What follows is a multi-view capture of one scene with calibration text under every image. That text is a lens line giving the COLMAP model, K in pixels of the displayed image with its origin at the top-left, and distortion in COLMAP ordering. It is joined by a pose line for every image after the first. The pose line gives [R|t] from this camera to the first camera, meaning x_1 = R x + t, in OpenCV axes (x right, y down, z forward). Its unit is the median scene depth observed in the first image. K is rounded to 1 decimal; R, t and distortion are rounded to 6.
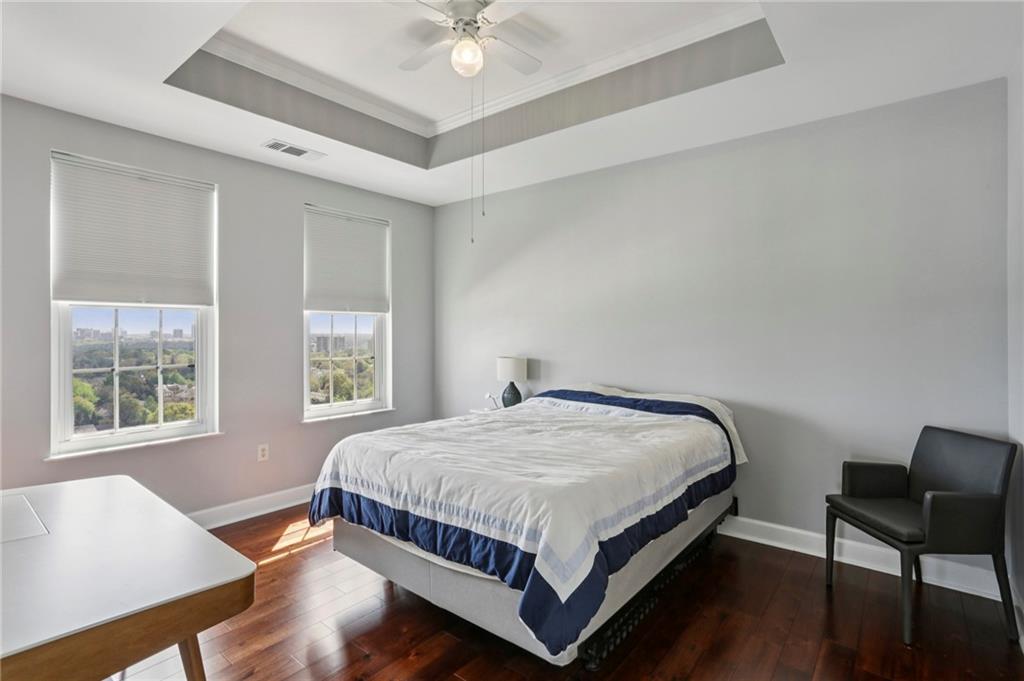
lens RADIAL K [[503.6, 0, 497.8], [0, 503.6, 346.8], [0, 0, 1]] dist [-0.048003, 0.021271]
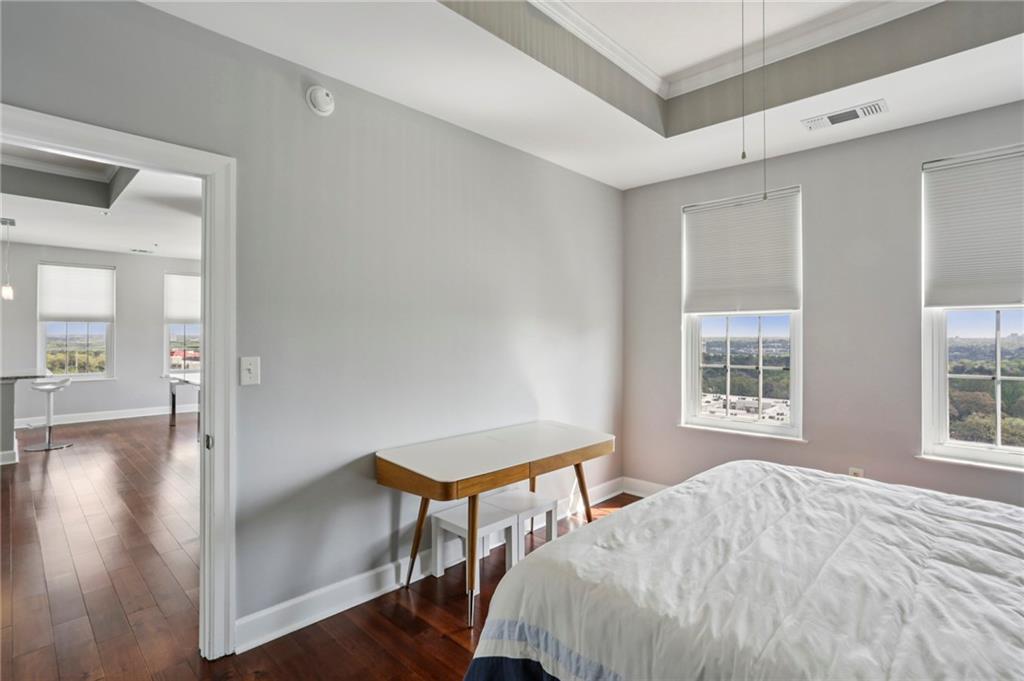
lens RADIAL K [[503.6, 0, 528.4], [0, 503.6, 335.6], [0, 0, 1]] dist [-0.048003, 0.021271]
pose [[-0.089448, -0.005113, -0.995978, 0.447615], [-0.025970, 0.999659, -0.002800, -0.013613], [0.995653, 0.025616, -0.089550, 0.553235]]
